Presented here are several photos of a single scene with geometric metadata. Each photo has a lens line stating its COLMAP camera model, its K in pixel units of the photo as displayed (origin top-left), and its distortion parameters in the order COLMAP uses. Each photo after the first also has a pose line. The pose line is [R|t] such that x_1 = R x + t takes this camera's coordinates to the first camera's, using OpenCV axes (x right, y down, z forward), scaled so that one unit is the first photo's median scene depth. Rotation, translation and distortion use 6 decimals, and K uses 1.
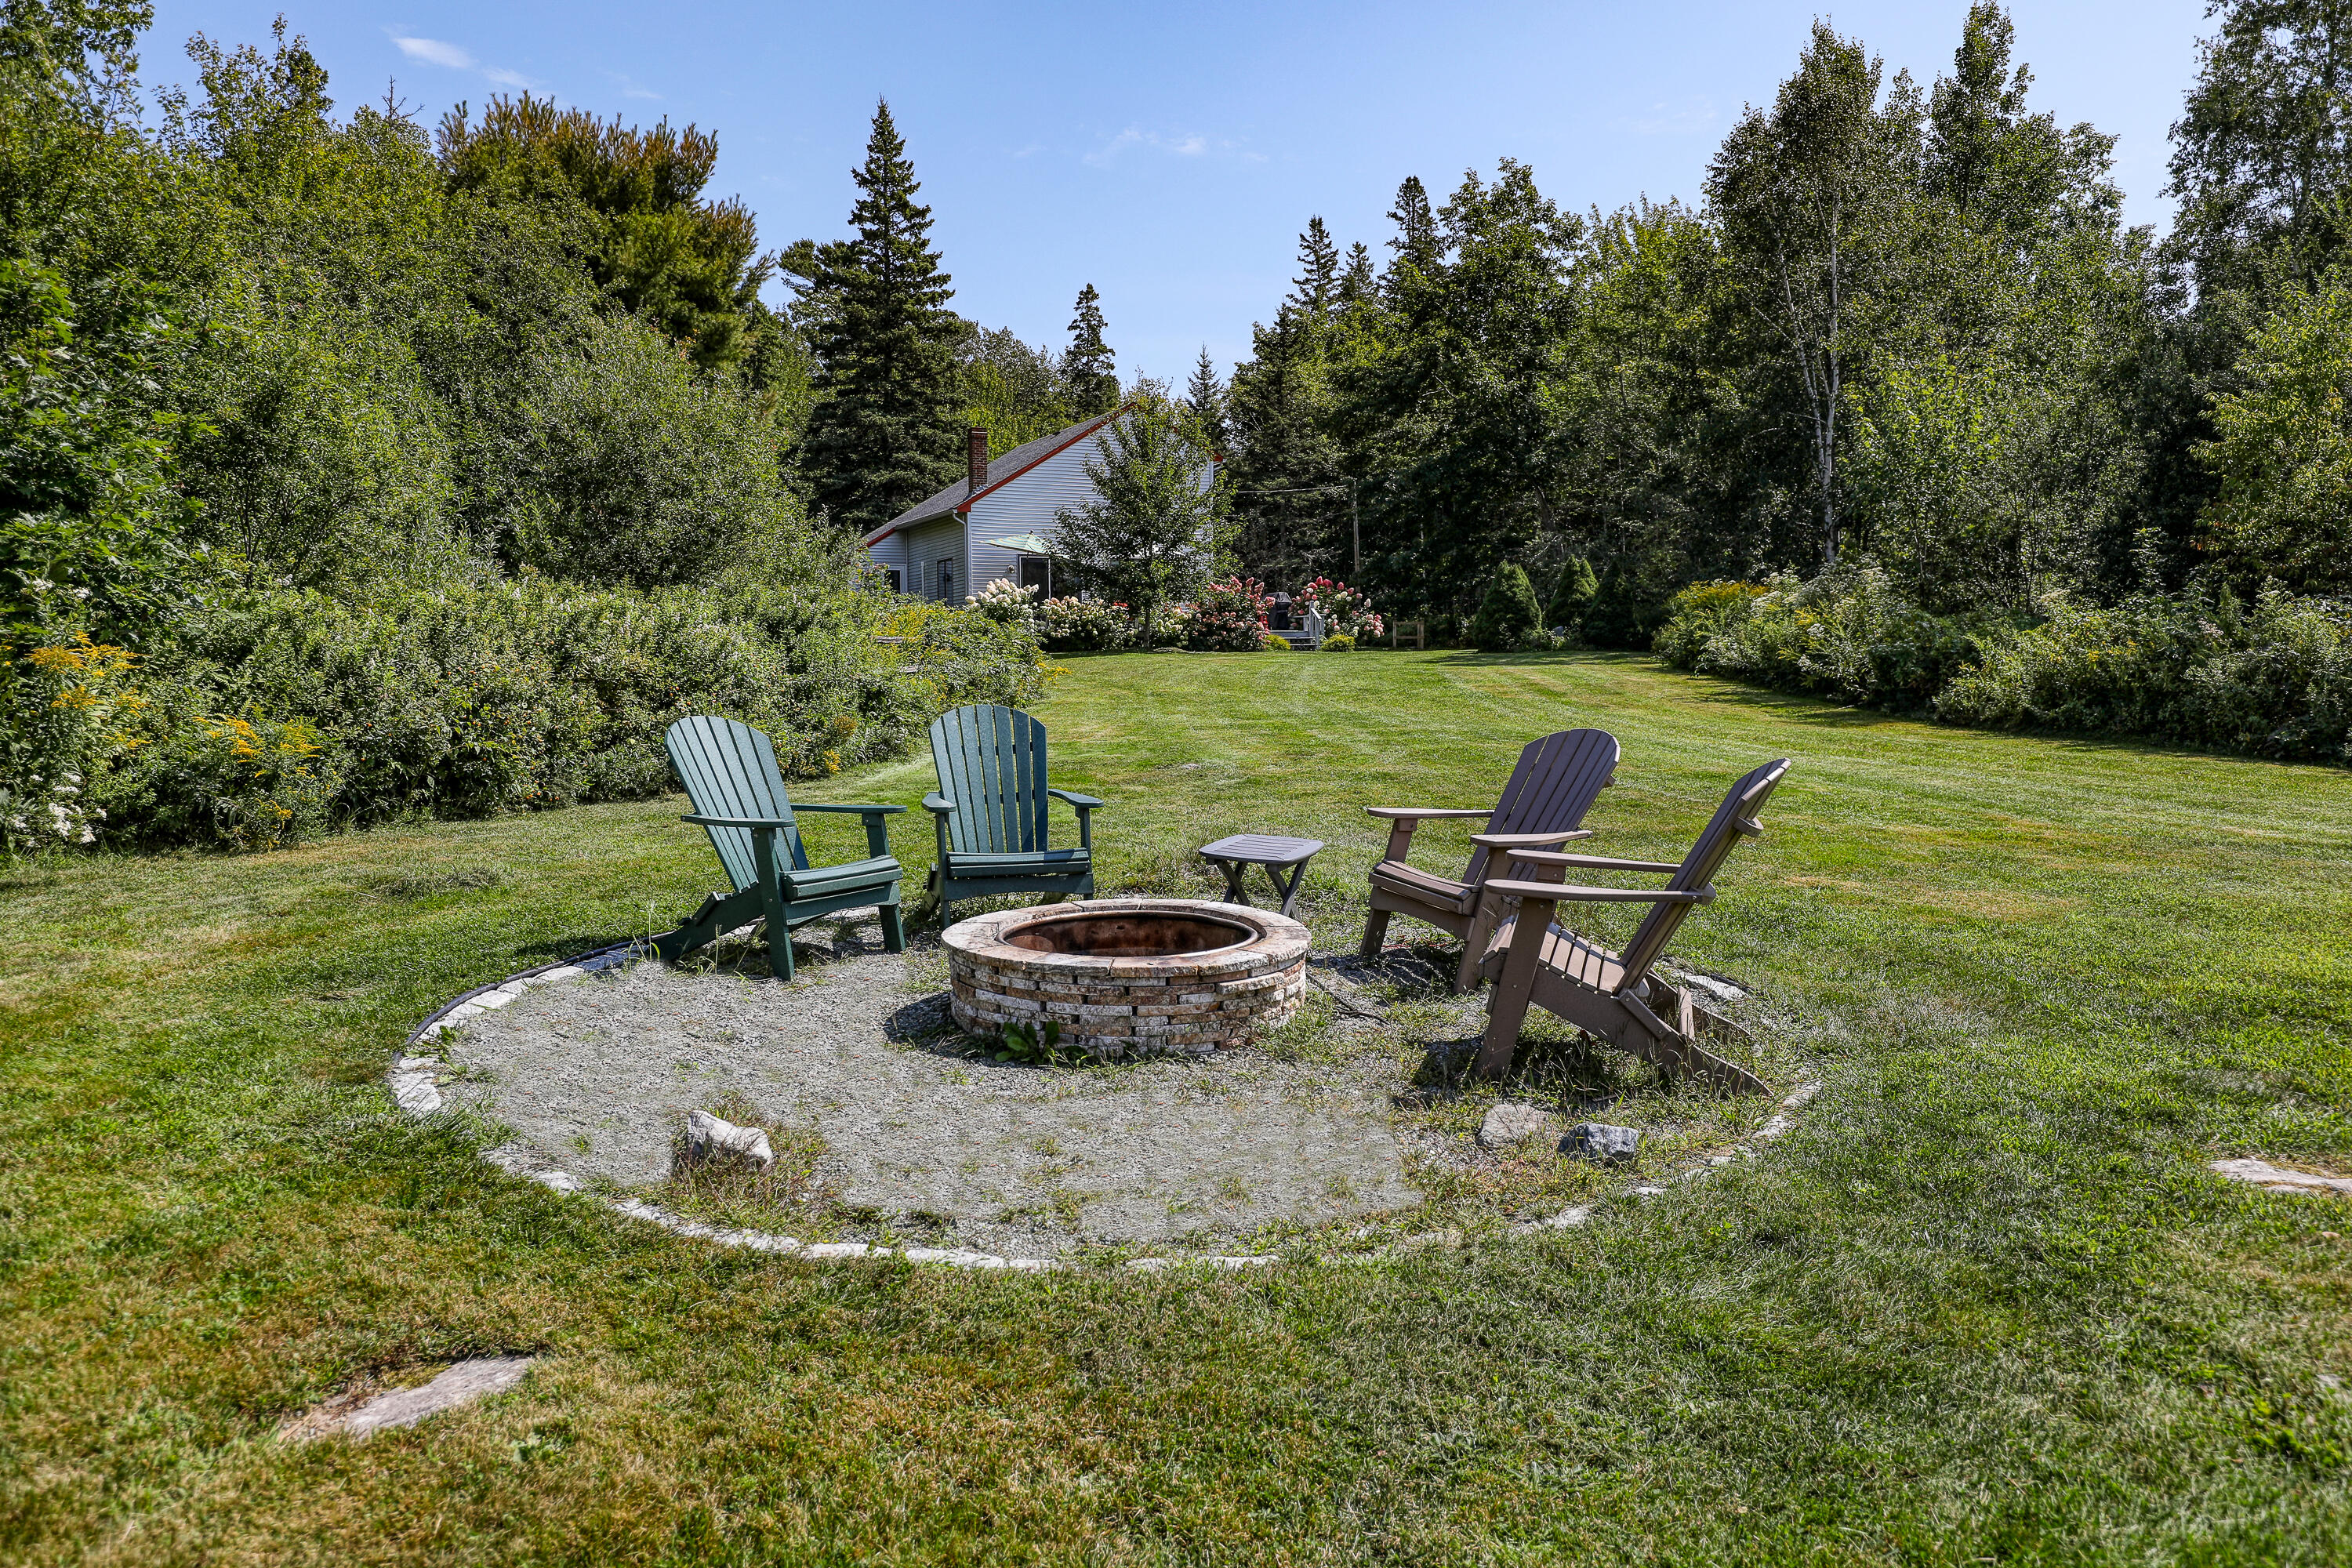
lens RADIAL K [[1622.7, 0, 1177.8], [0, 1622.7, 784.1], [0, 0, 1]] dist [0.002525, 0.000311]
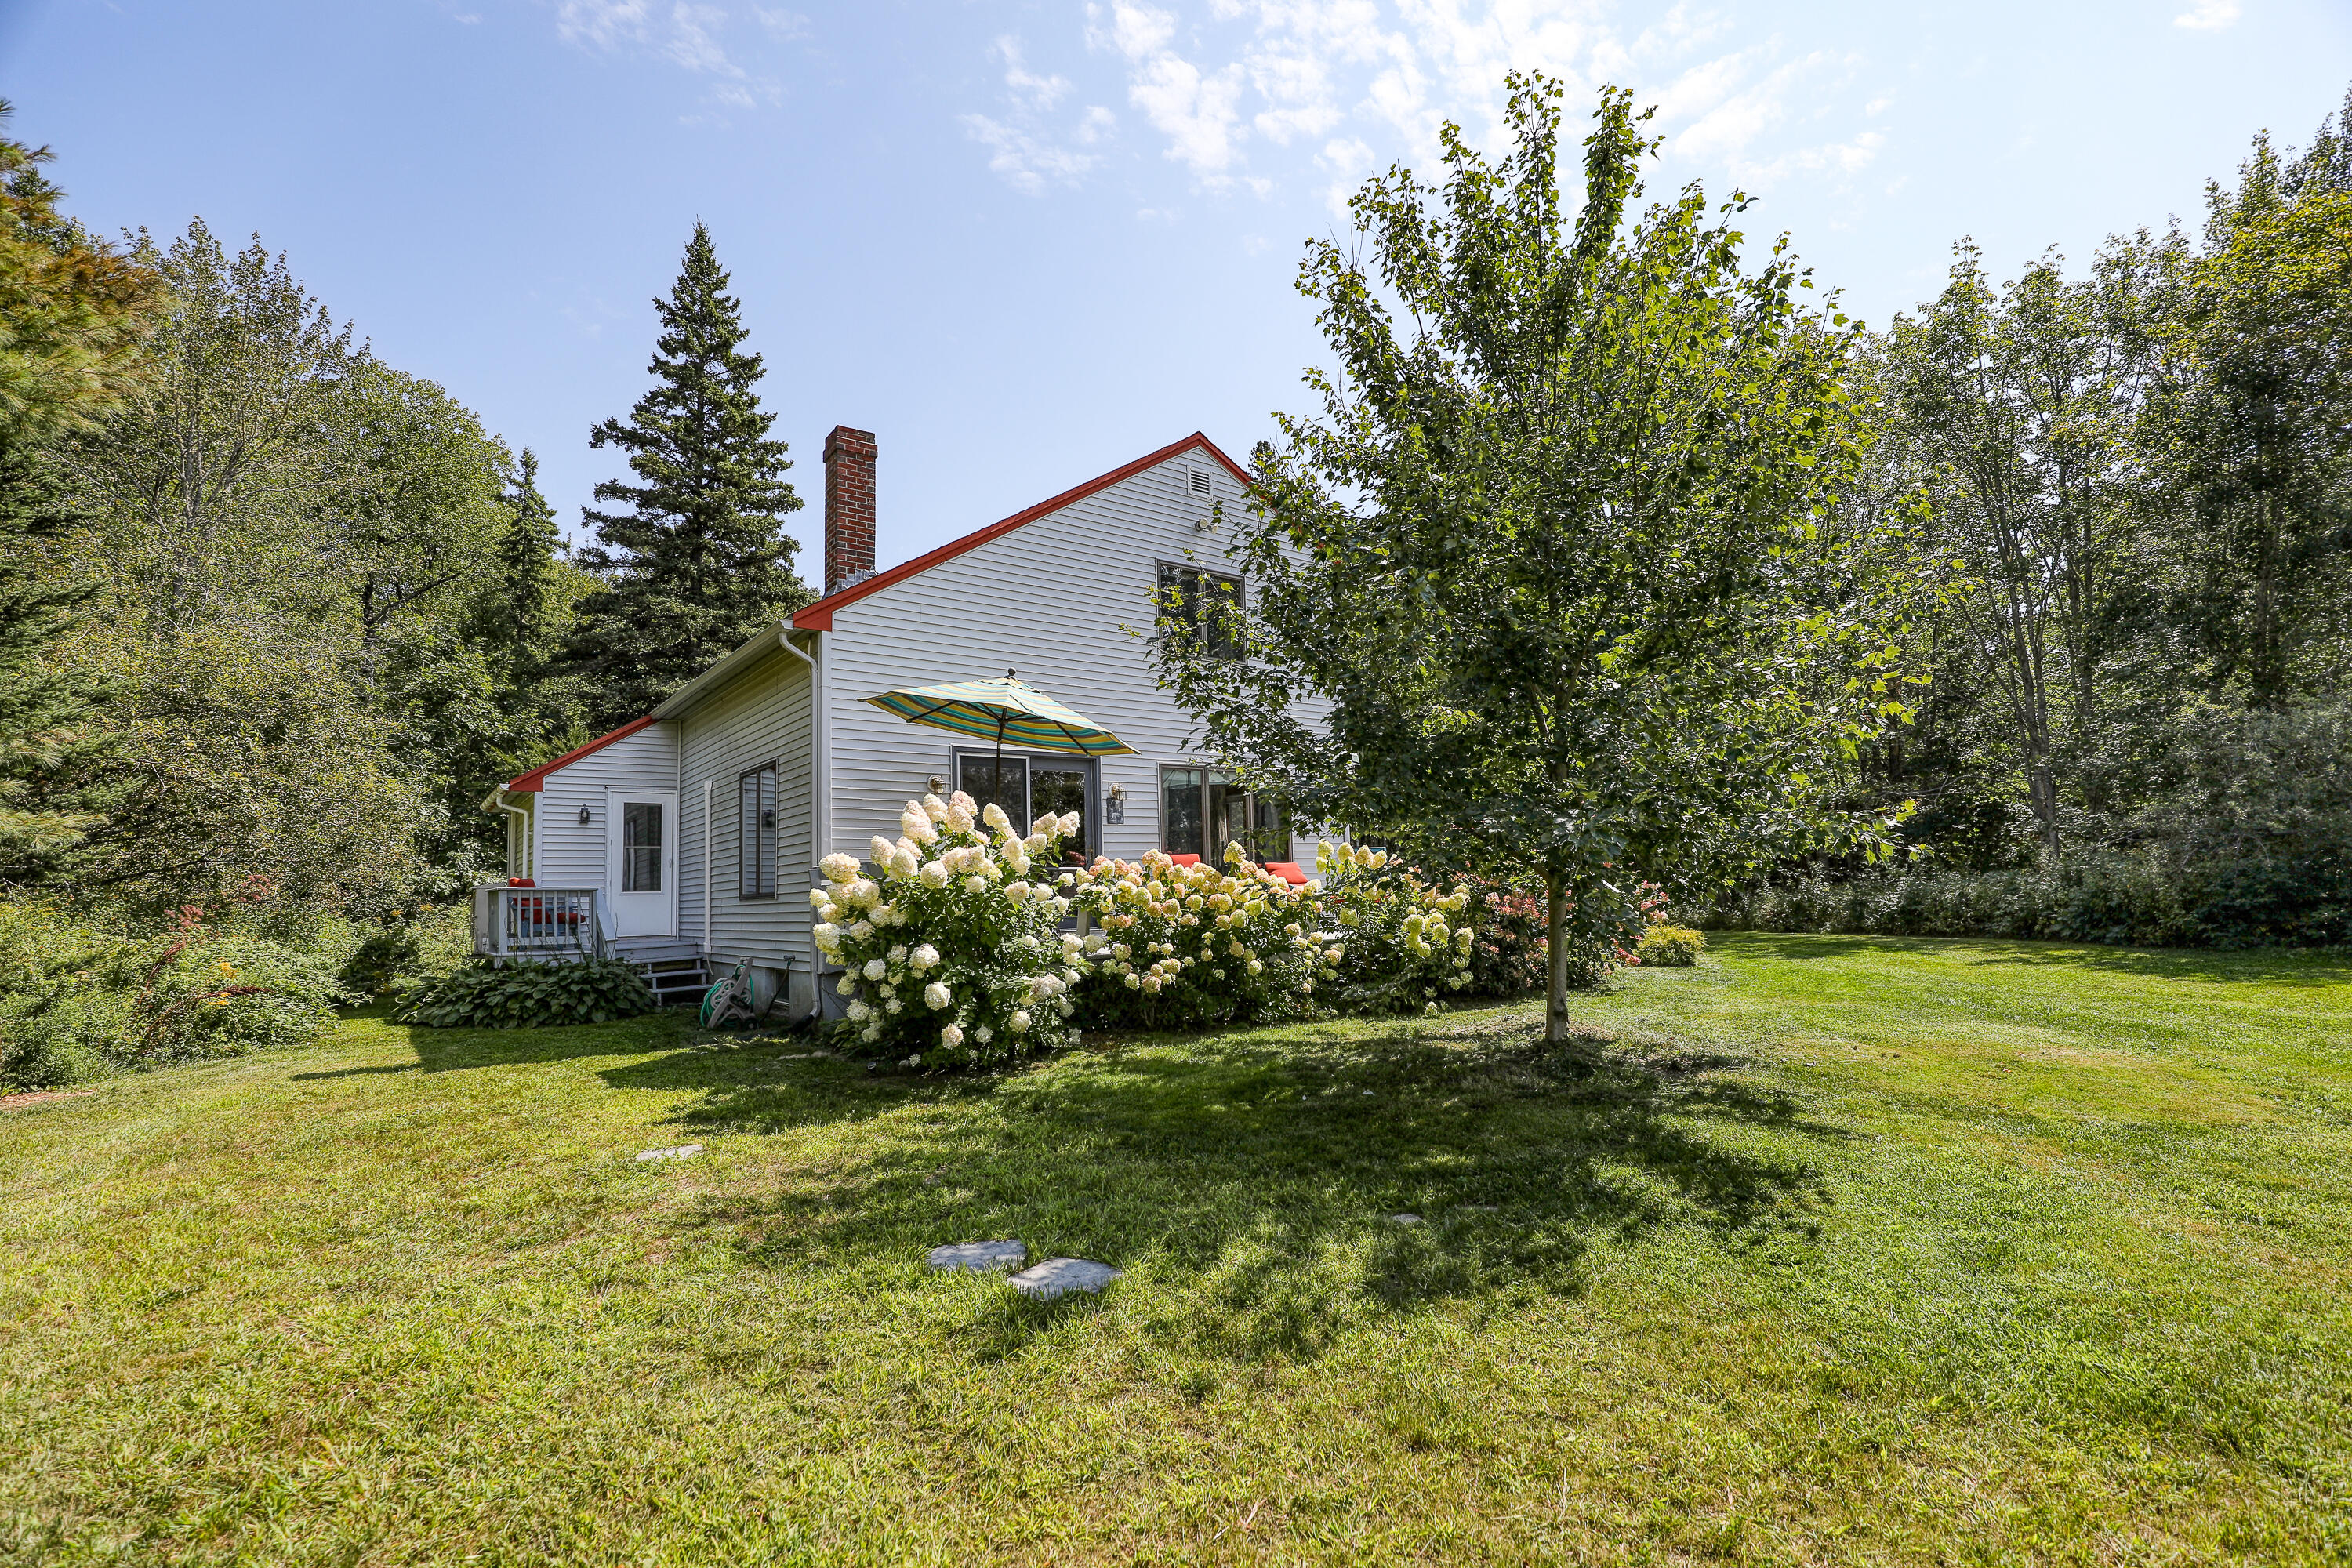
lens RADIAL K [[1076.4, 0, 1170.3], [0, 1076.4, 783.0], [0, 0, 1]] dist [-0.003492, -0.000127]
pose [[0.978703, -0.004072, 0.205240, -0.067806], [0.040117, 0.984320, -0.171770, -0.058414], [-0.201323, 0.176345, 0.963520, 0.502951]]
